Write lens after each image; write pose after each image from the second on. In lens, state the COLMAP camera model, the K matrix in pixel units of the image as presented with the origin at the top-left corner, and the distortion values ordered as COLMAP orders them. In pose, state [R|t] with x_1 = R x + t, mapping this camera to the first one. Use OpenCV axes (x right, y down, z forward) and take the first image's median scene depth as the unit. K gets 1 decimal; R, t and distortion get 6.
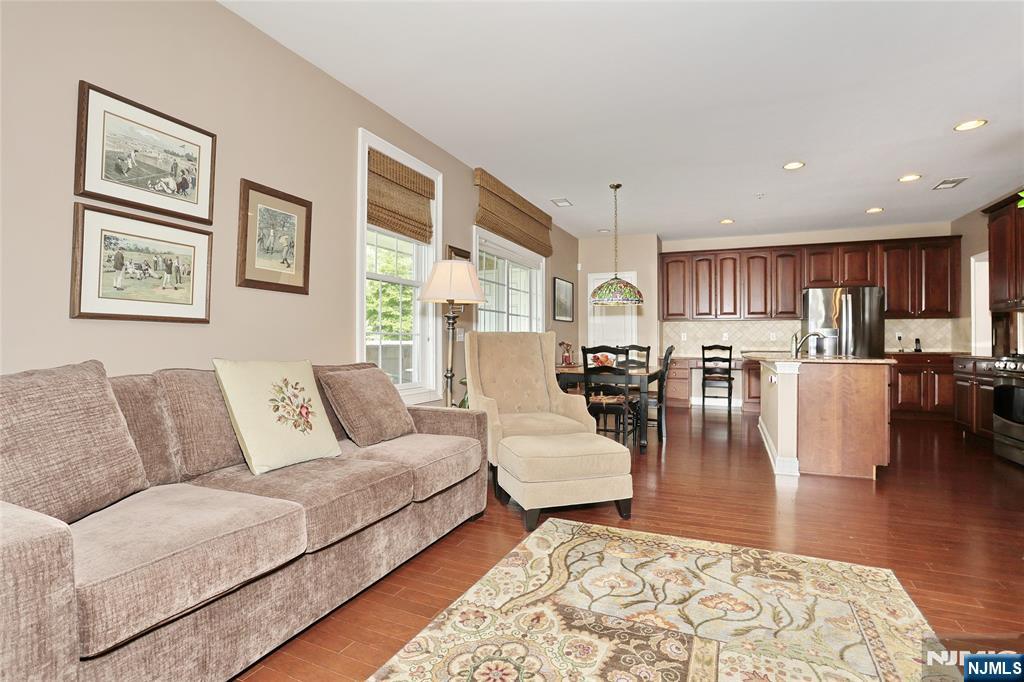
lens RADIAL K [[494.8, 0, 507.2], [0, 494.8, 340.2], [0, 0, 1]] dist [-0.052477, 0.013062]
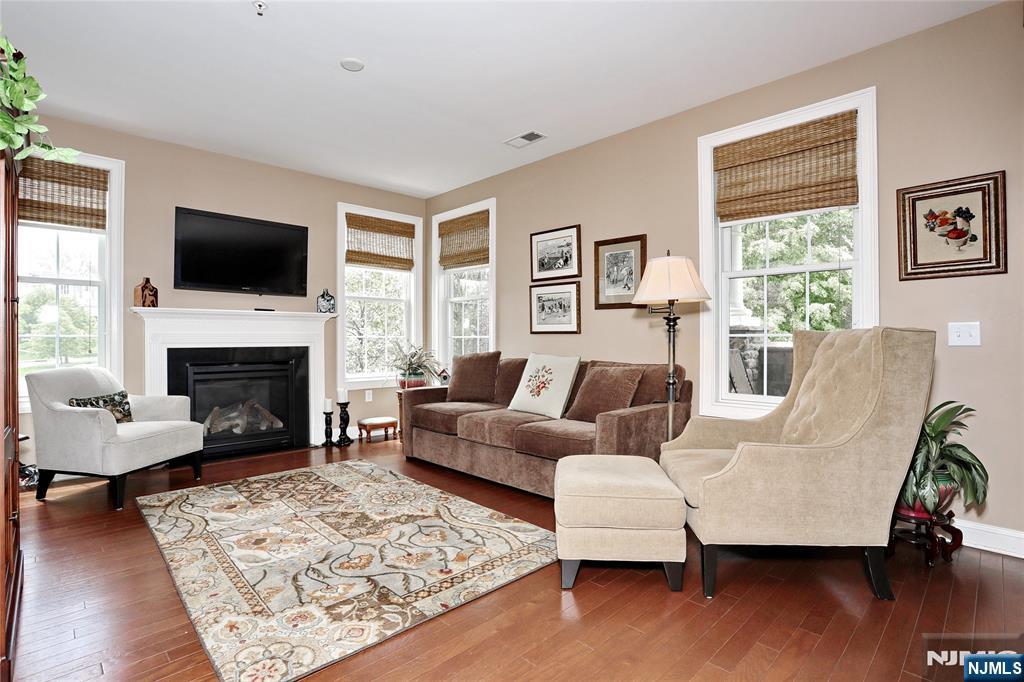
lens RADIAL K [[494.8, 0, 508.2], [0, 494.8, 341.0], [0, 0, 1]] dist [-0.052477, 0.013062]
pose [[-0.369956, 0.002115, -0.929047, 1.034251], [0.003605, 0.999993, 0.000841, -0.008717], [0.929042, -0.003038, -0.369961, 1.291558]]
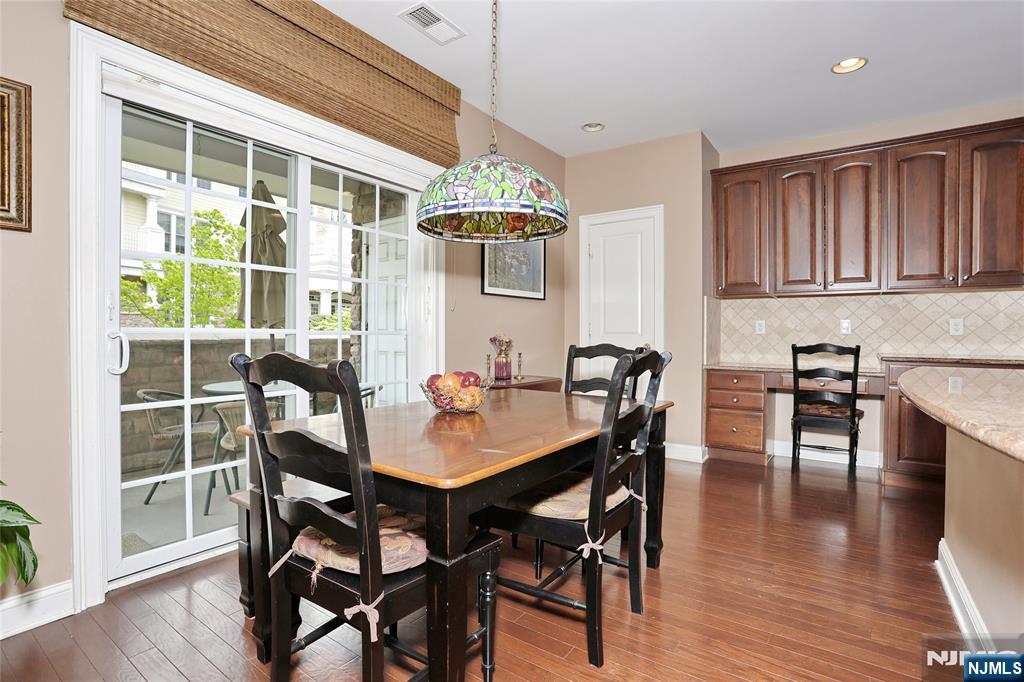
lens RADIAL K [[494.8, 0, 501.3], [0, 494.8, 340.9], [0, 0, 1]] dist [-0.052477, 0.013062]
pose [[0.979232, 0.004959, -0.202683, 0.606539], [-0.001773, 0.999872, 0.015901, 0.000419], [0.202736, -0.015212, 0.979115, 1.340757]]
